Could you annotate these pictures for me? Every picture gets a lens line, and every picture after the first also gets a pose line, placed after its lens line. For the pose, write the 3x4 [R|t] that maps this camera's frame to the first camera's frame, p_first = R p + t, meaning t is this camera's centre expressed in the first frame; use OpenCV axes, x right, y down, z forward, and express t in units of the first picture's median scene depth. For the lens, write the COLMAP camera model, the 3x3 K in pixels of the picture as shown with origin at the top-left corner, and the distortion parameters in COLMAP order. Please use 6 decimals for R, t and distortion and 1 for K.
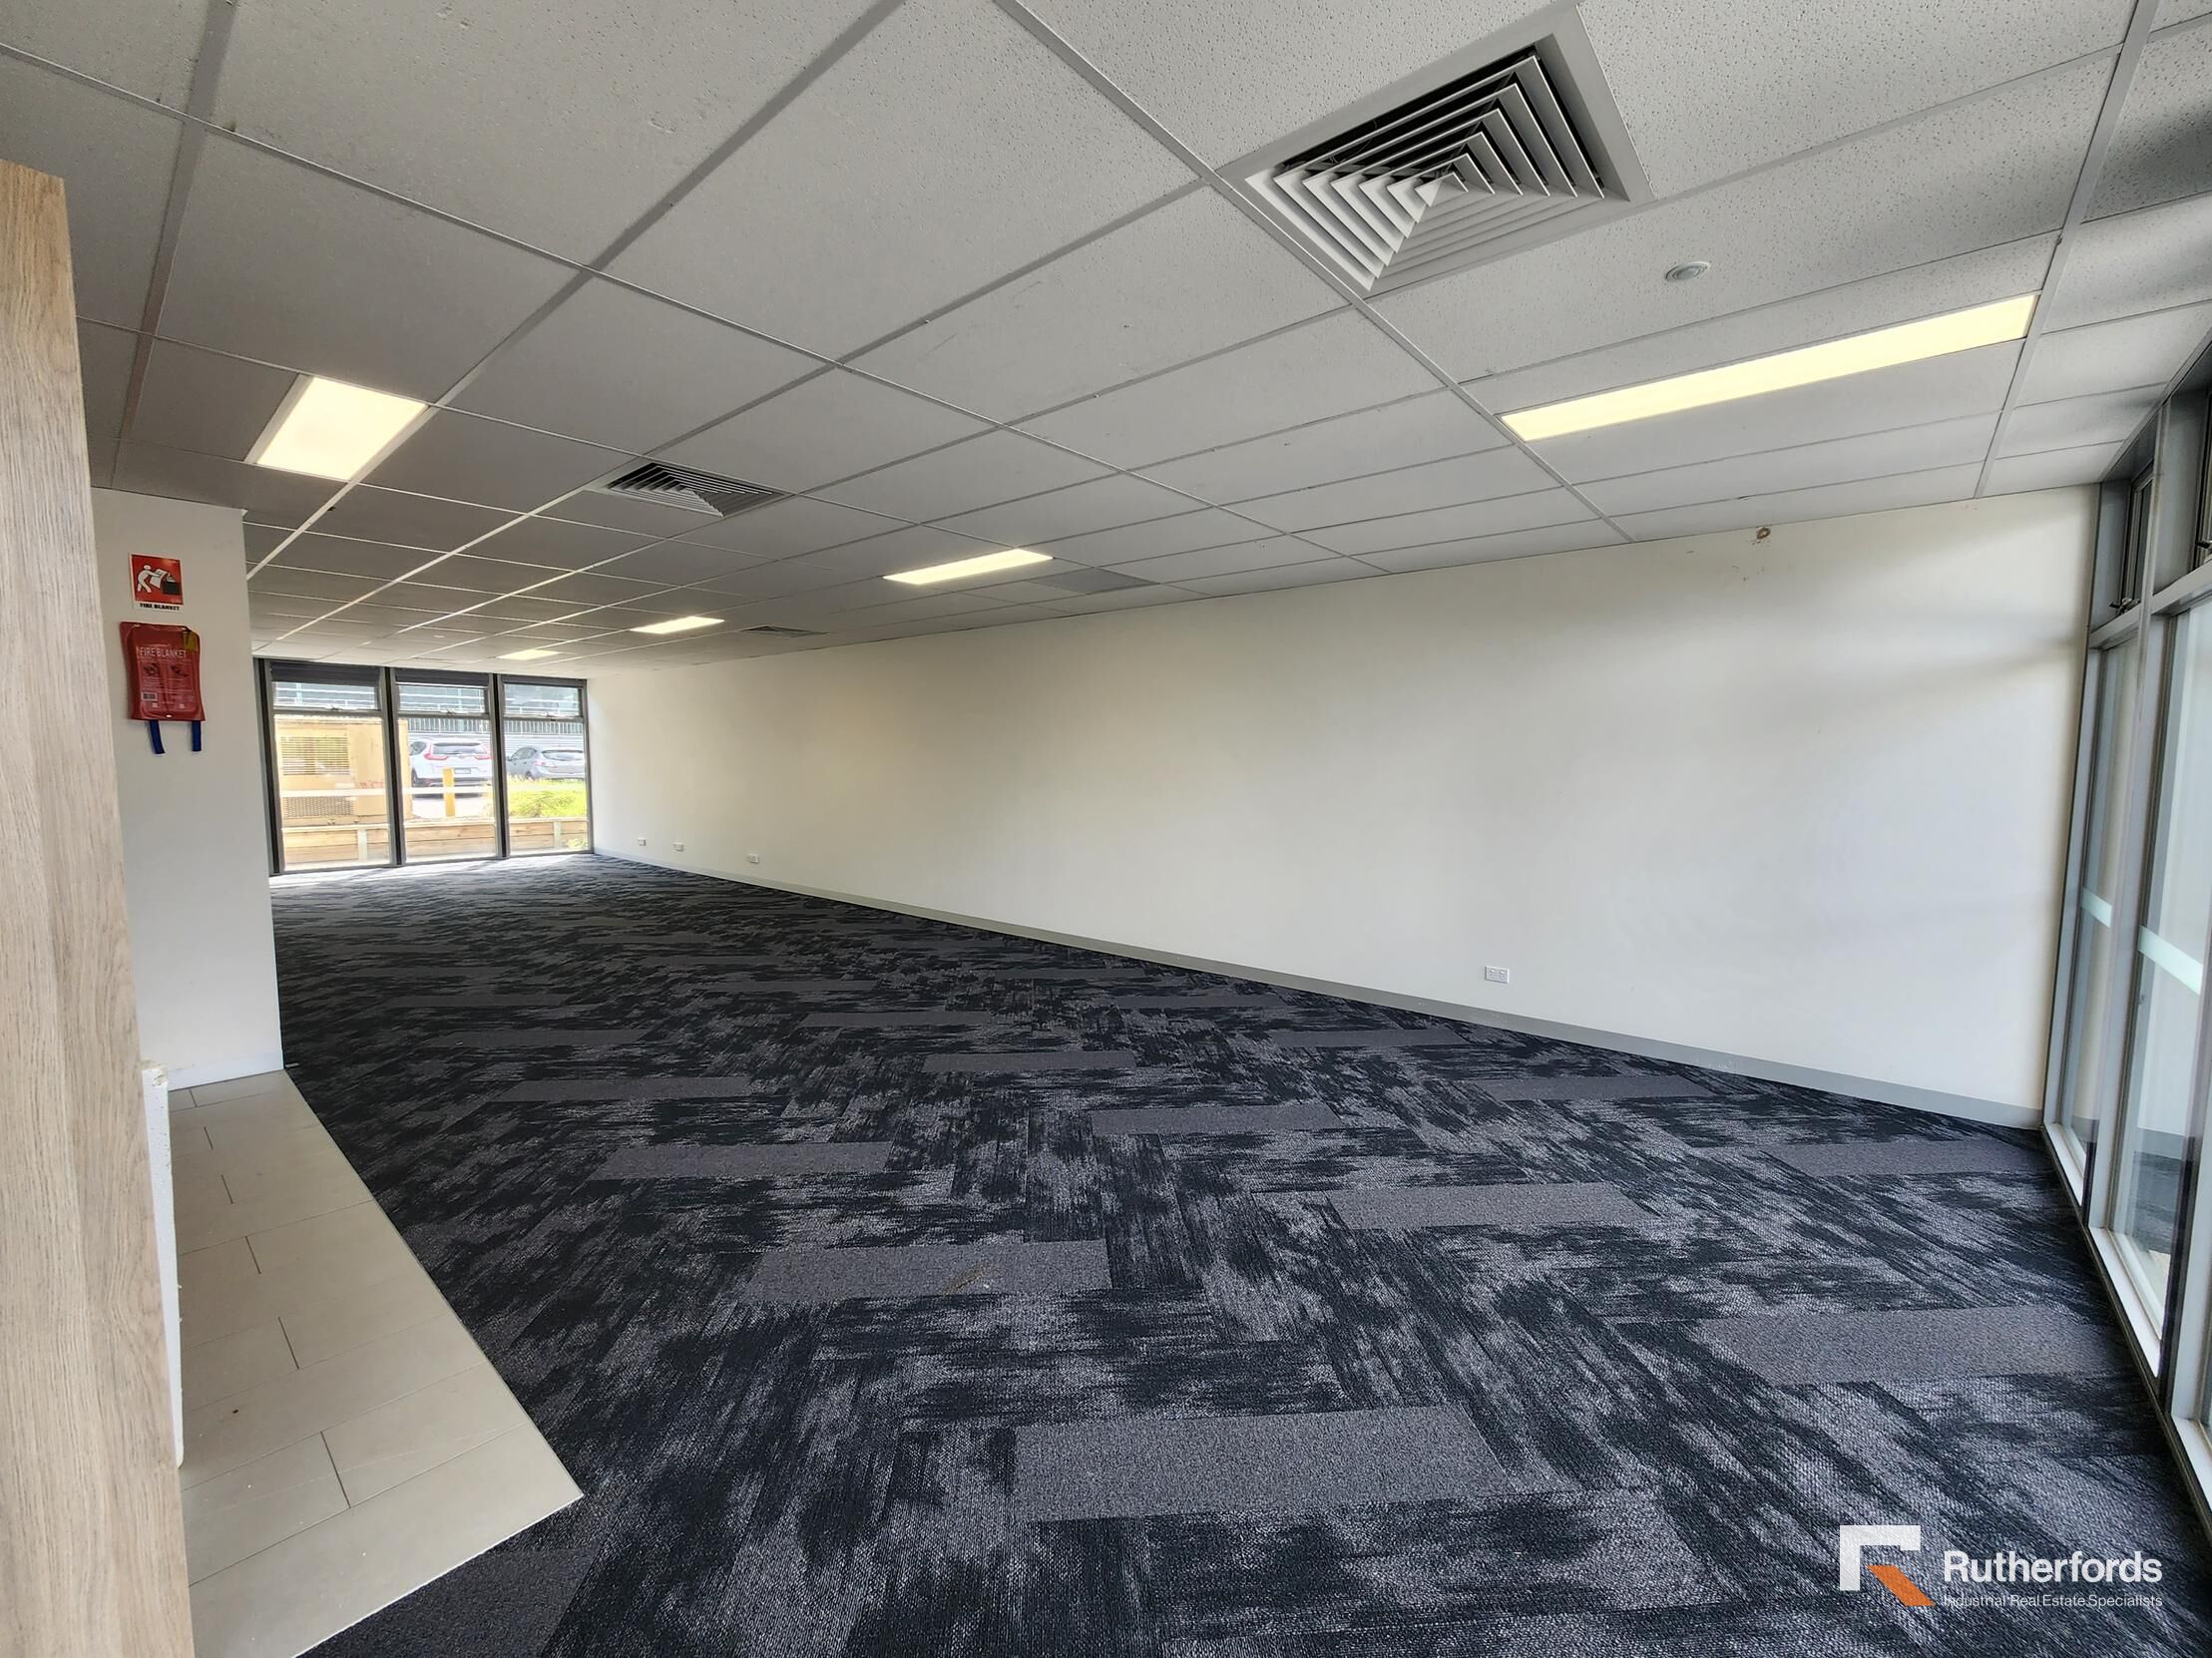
lens RADIAL K [[899.3, 0, 1115.1], [0, 899.3, 824.2], [0, 0, 1]] dist [-0.008053, 0.001887]
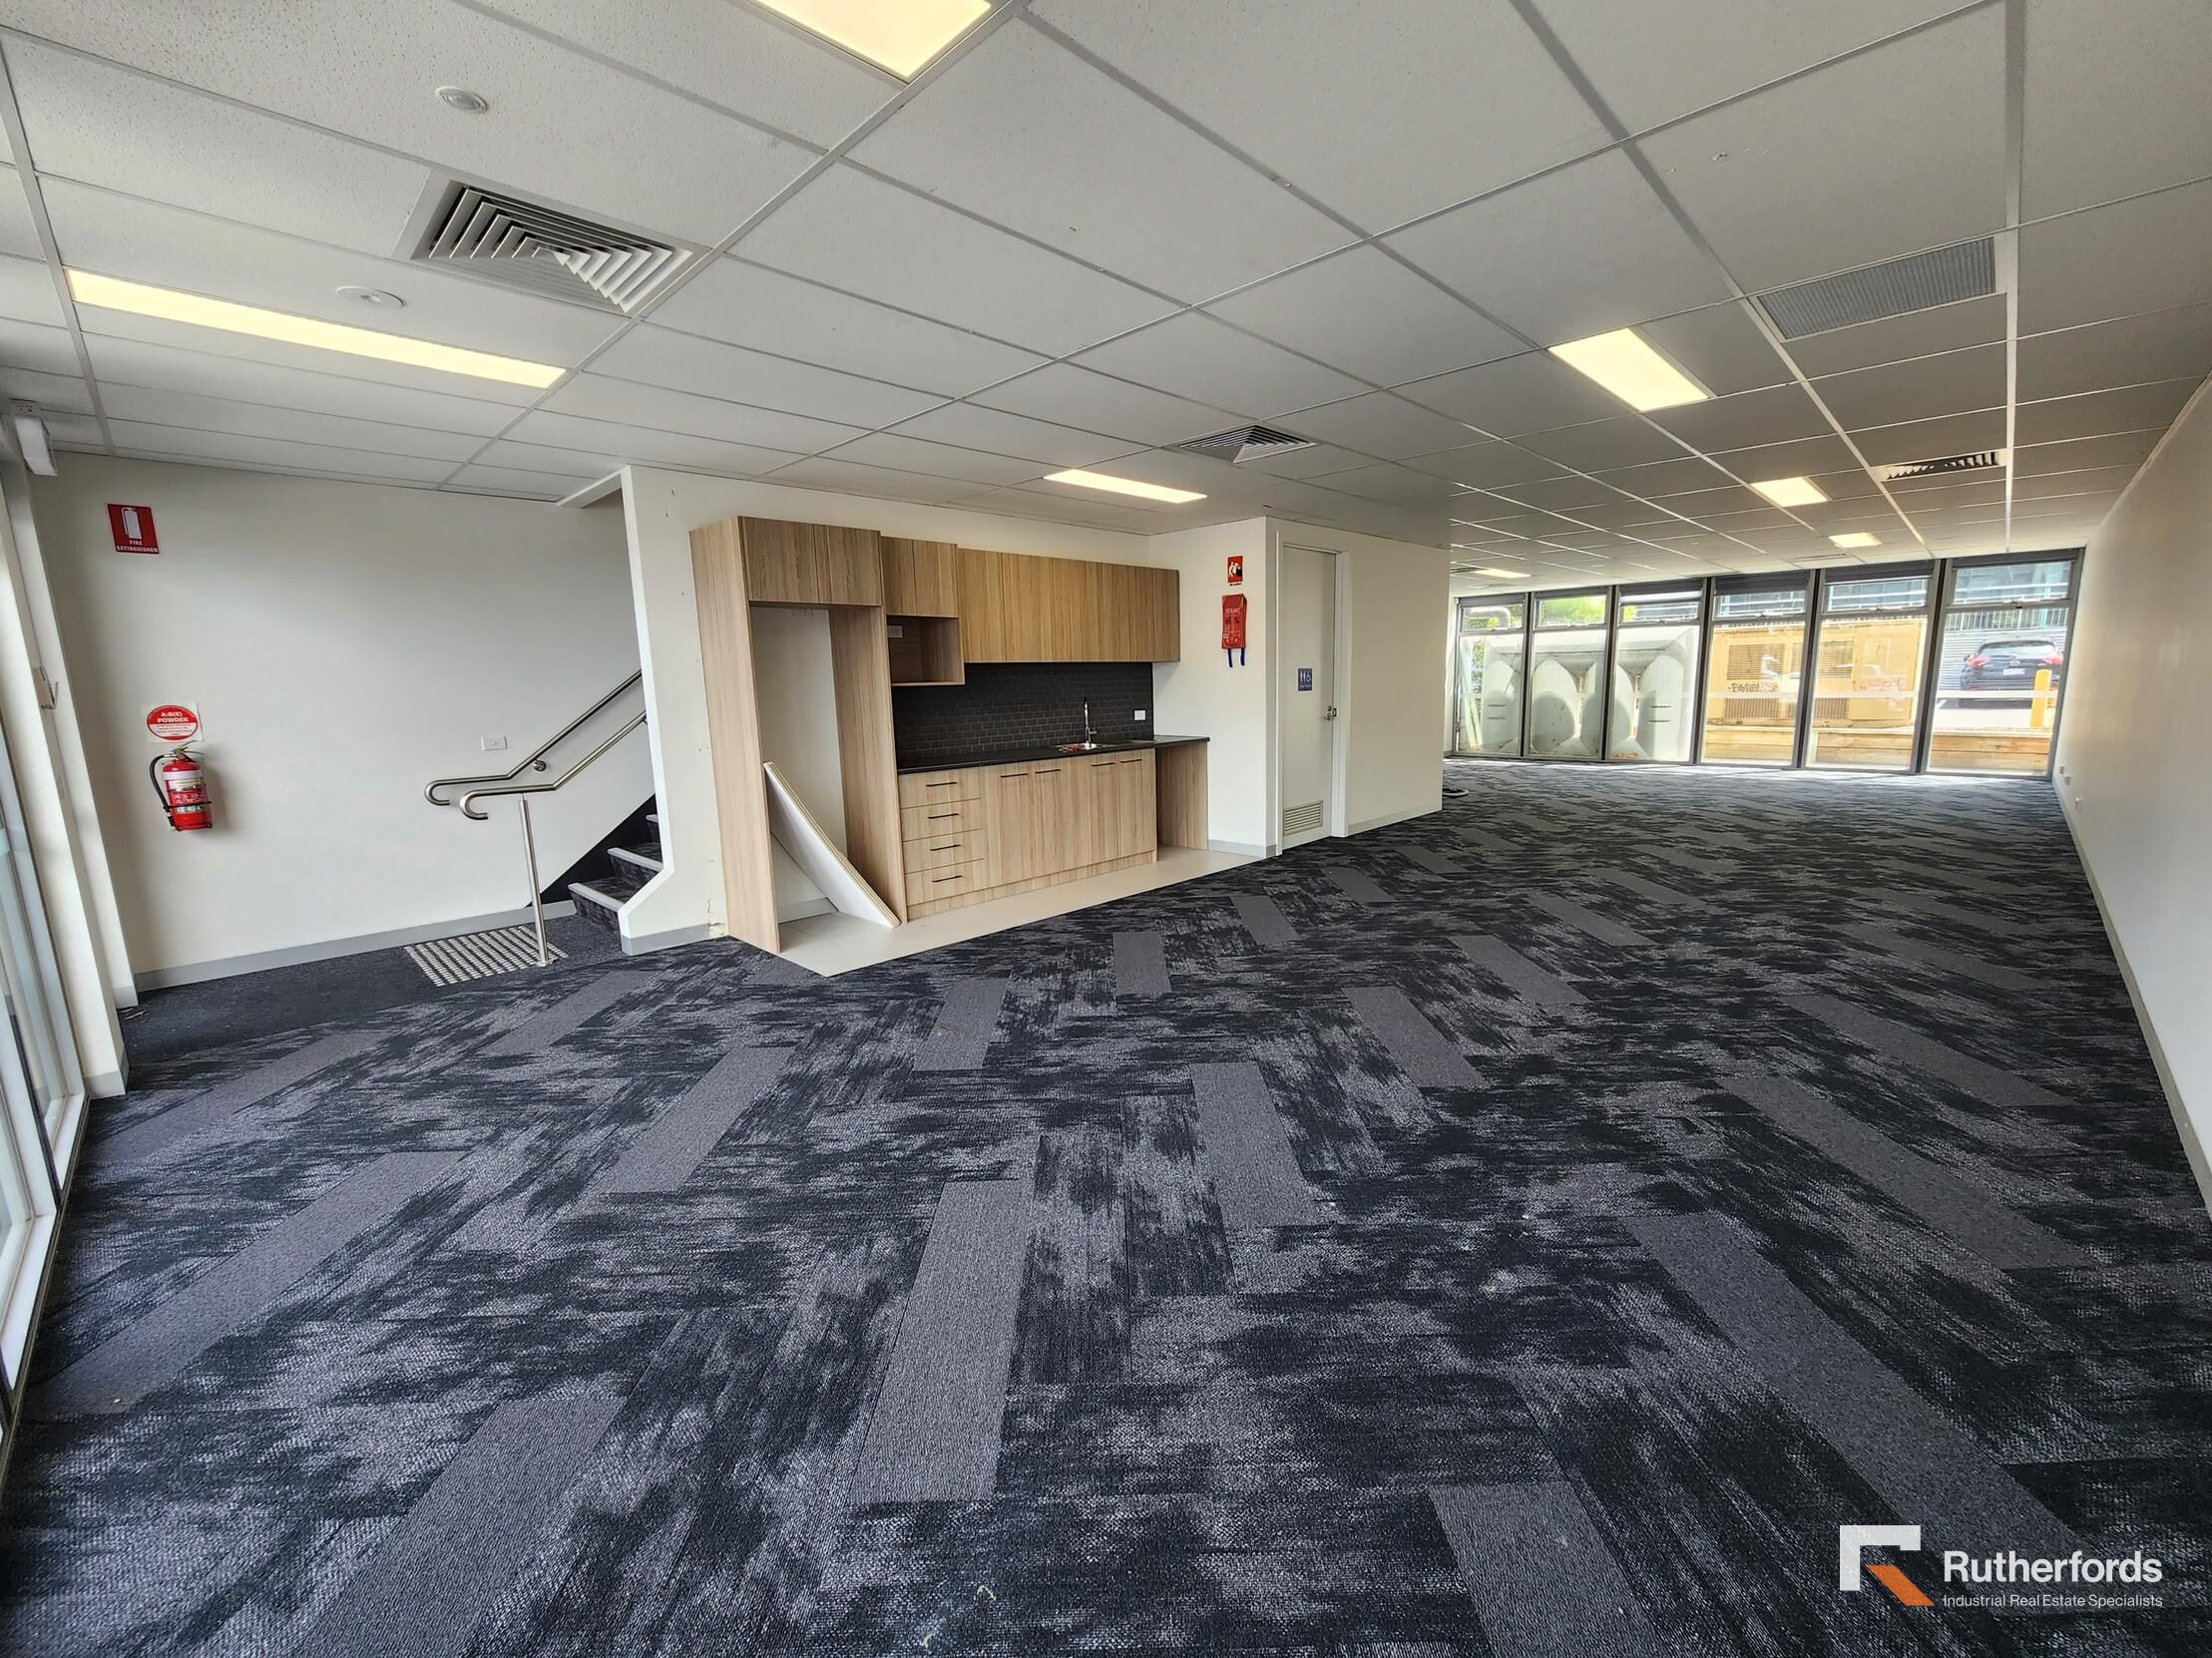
lens RADIAL K [[899.3, 0, 1115.1], [0, 899.3, 827.5], [0, 0, 1]] dist [-0.008053, 0.001887]
pose [[-0.060173, 0.160301, -0.985232, 0.910219], [-0.051217, 0.985225, 0.163428, -0.050799], [0.996873, 0.060294, -0.051074, 0.998546]]
